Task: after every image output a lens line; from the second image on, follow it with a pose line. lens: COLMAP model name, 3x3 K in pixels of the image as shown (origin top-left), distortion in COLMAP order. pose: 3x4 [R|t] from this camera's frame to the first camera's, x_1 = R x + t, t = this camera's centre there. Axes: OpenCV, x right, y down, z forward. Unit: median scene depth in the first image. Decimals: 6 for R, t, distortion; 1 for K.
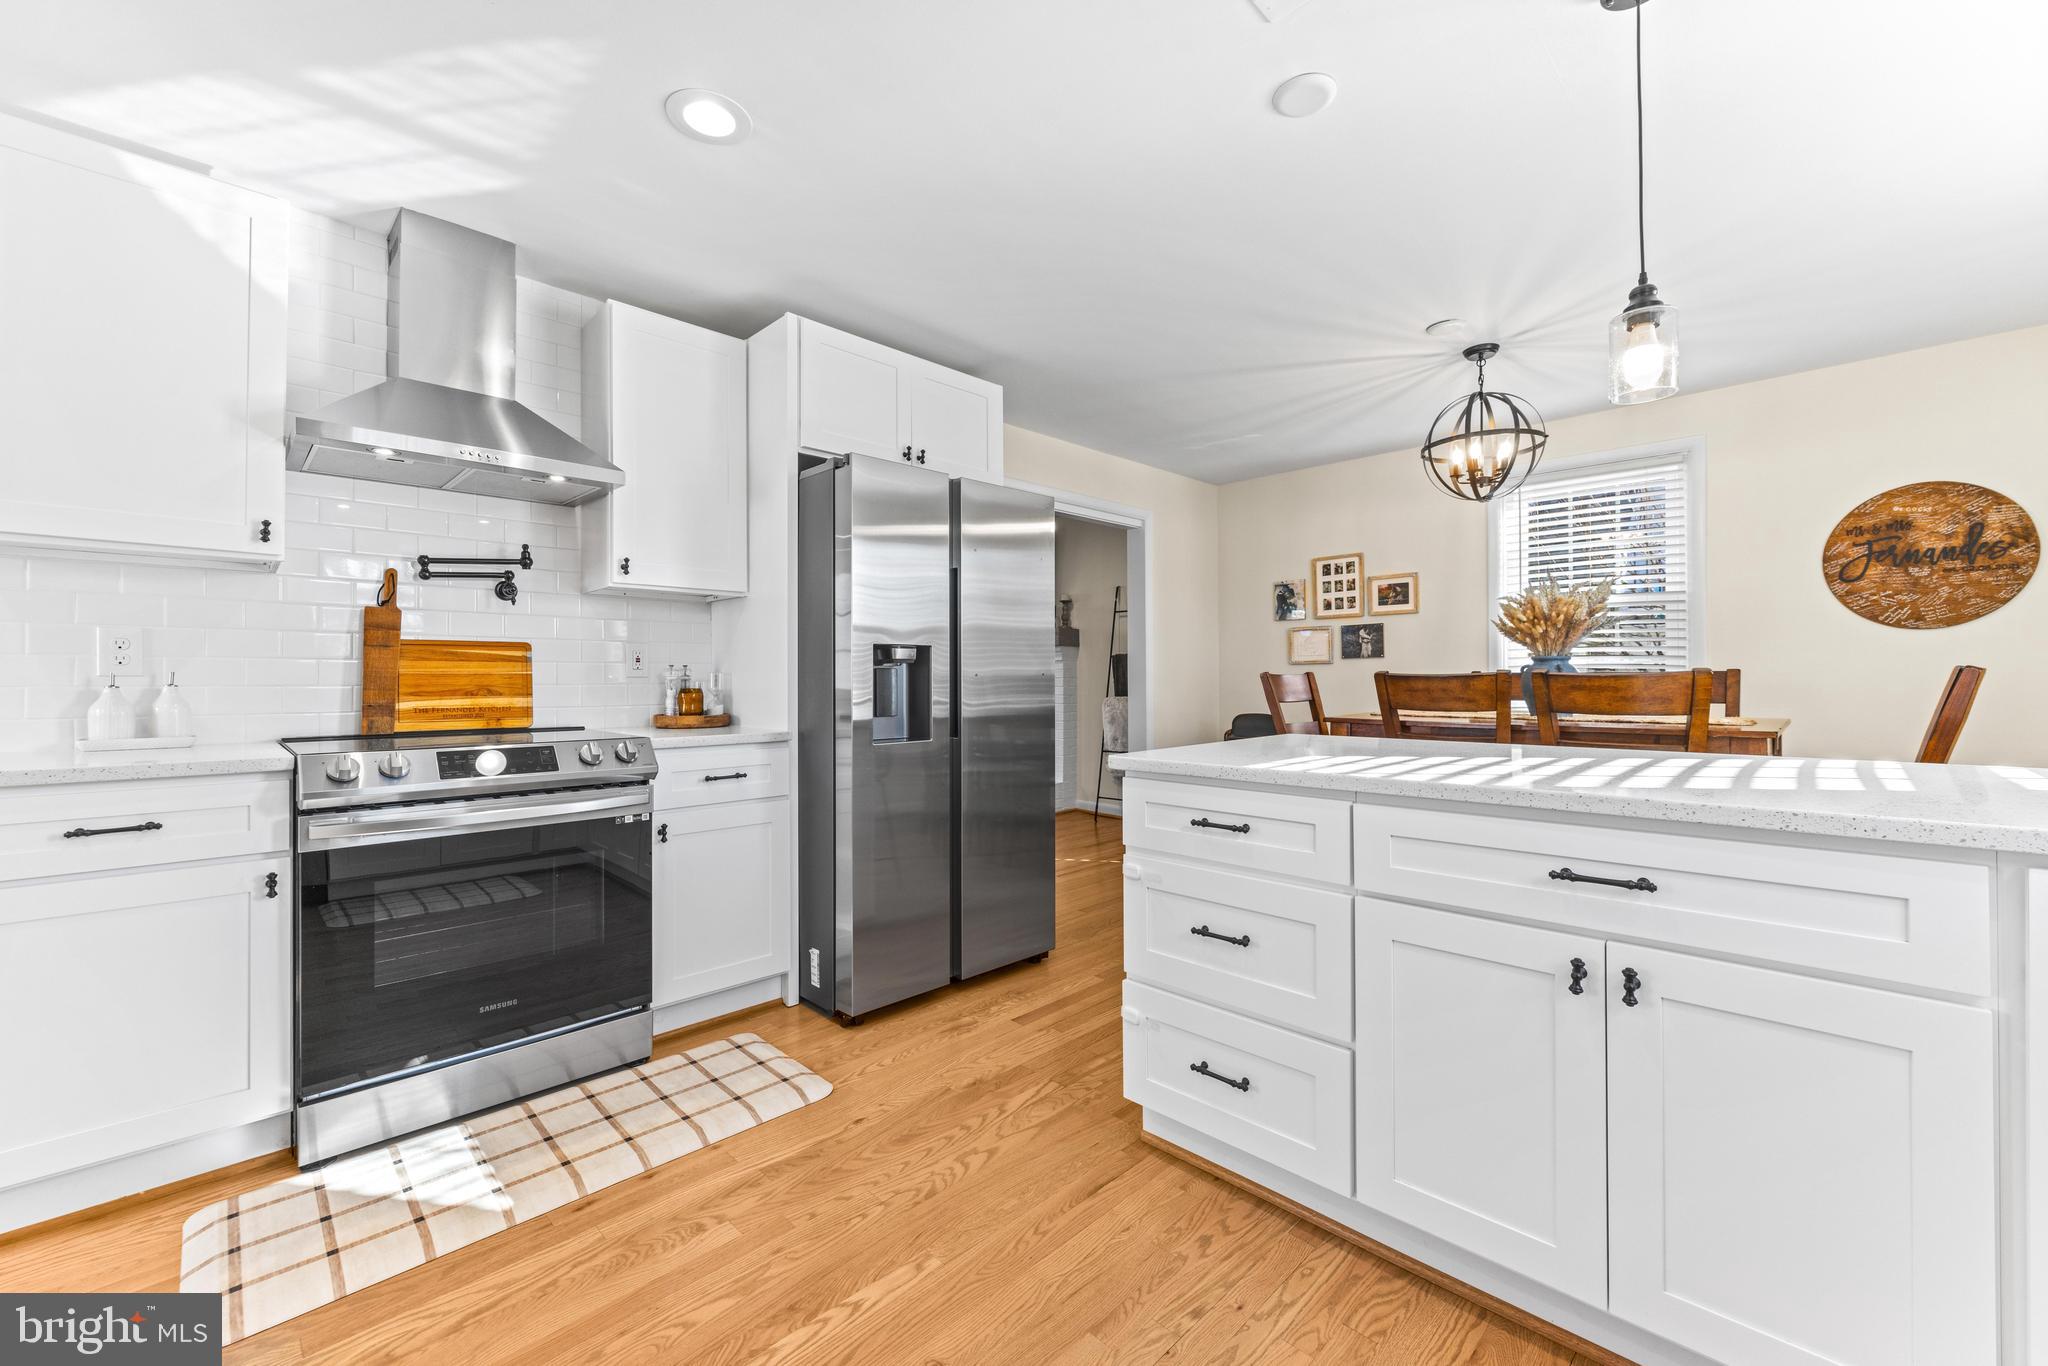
lens RADIAL K [[822.3, 0, 1016.7], [0, 822.3, 678.5], [0, 0, 1]] dist [-0.000479, -0.000315]
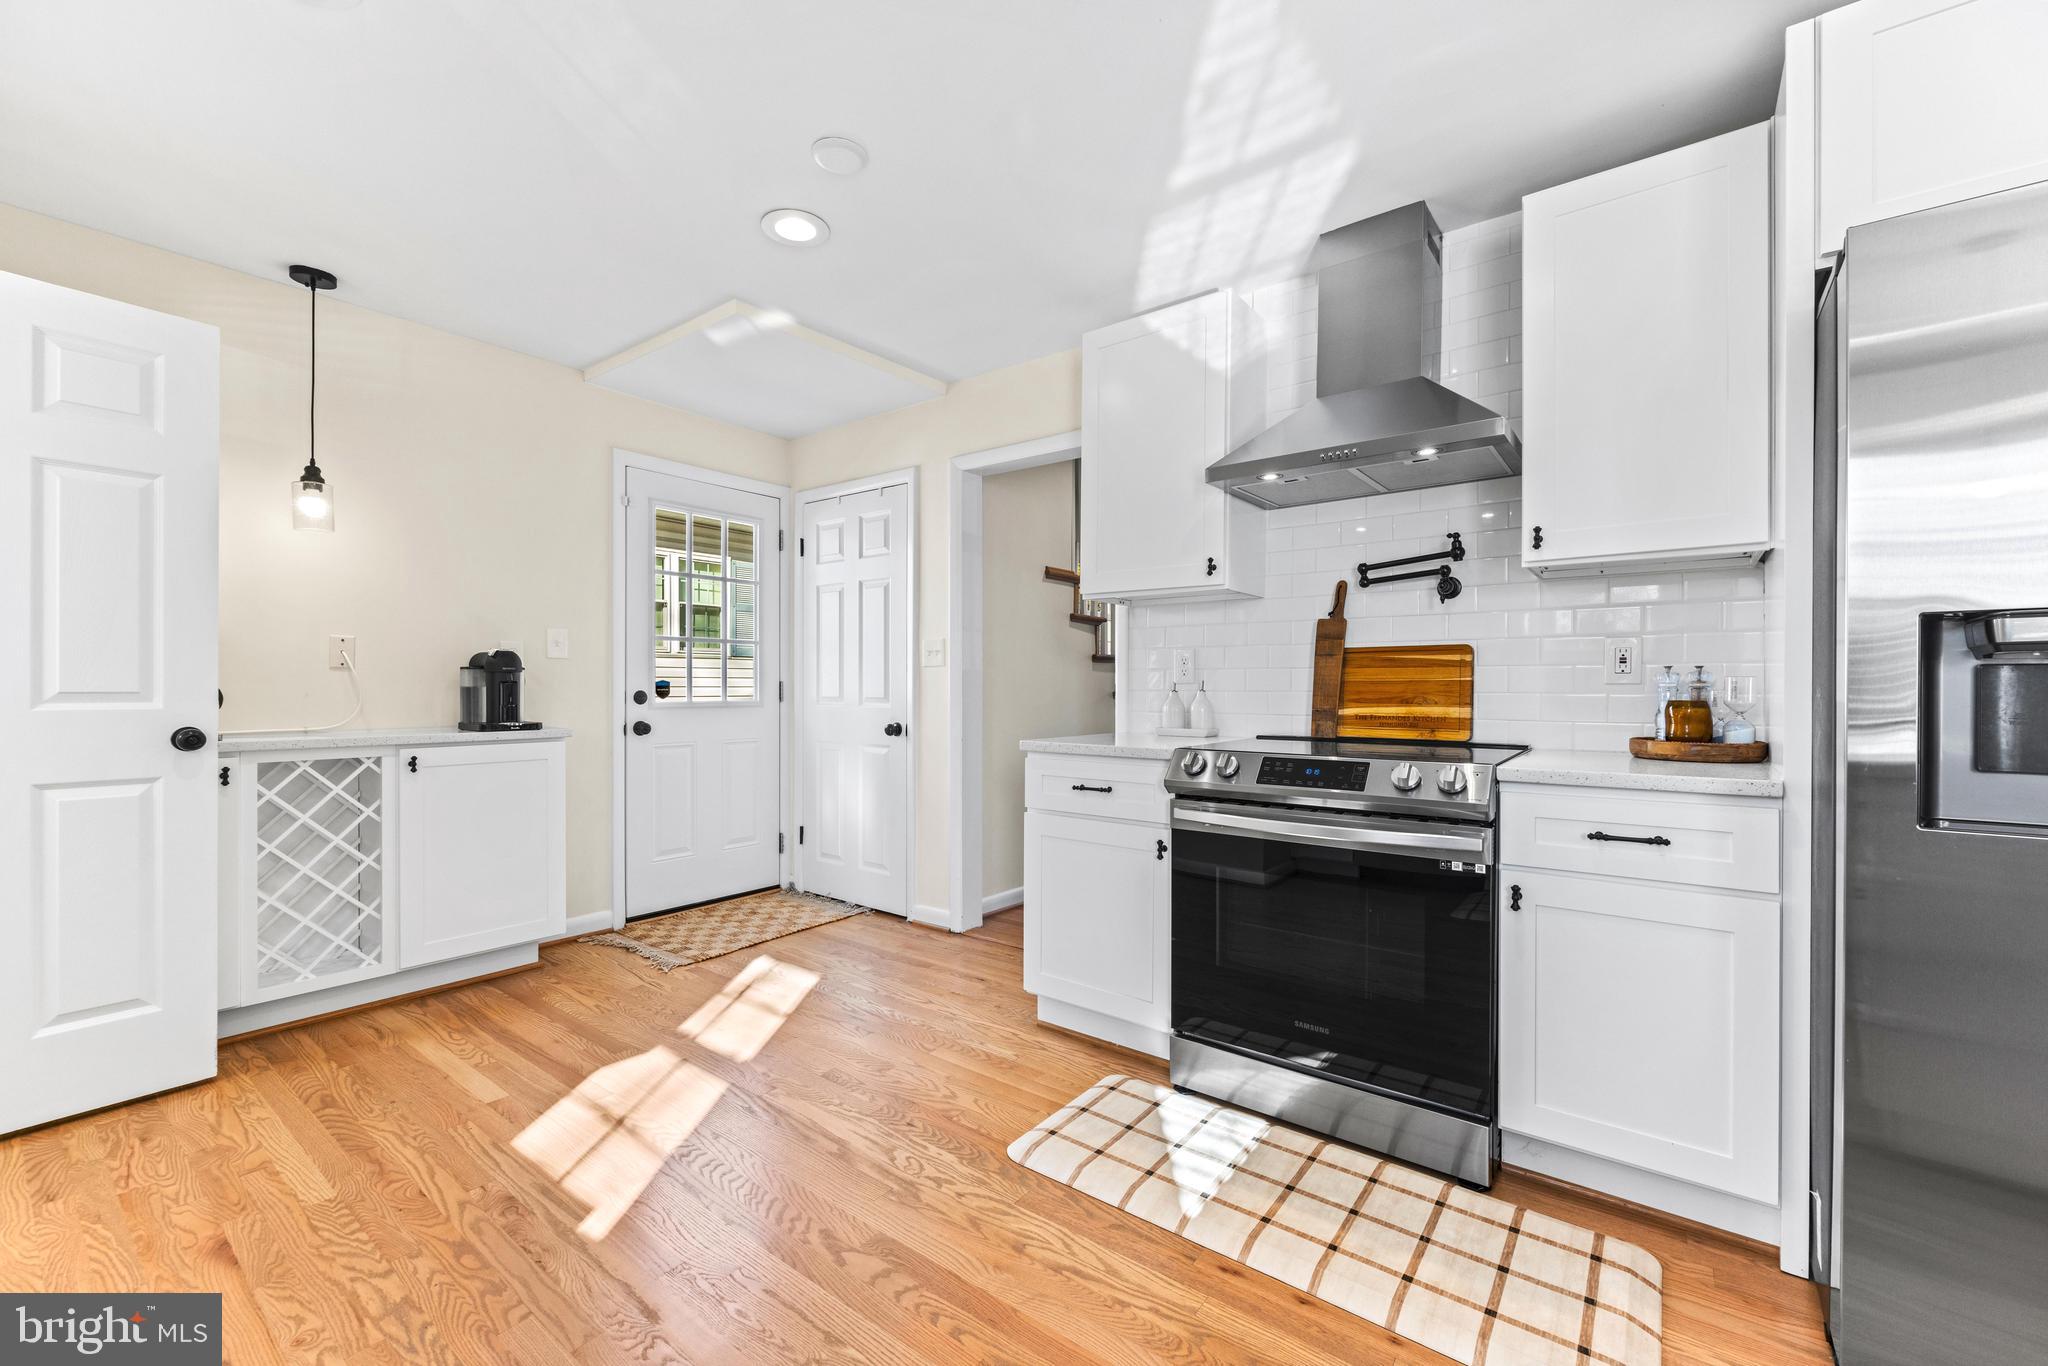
lens RADIAL K [[822.3, 0, 1011.7], [0, 822.3, 692.4], [0, 0, 1]] dist [-0.000479, -0.000315]
pose [[0.127615, 0.010423, -0.991769, 0.246529], [-0.001080, 0.999946, 0.010369, -0.001680], [0.991823, -0.000252, 0.127619, 0.481018]]
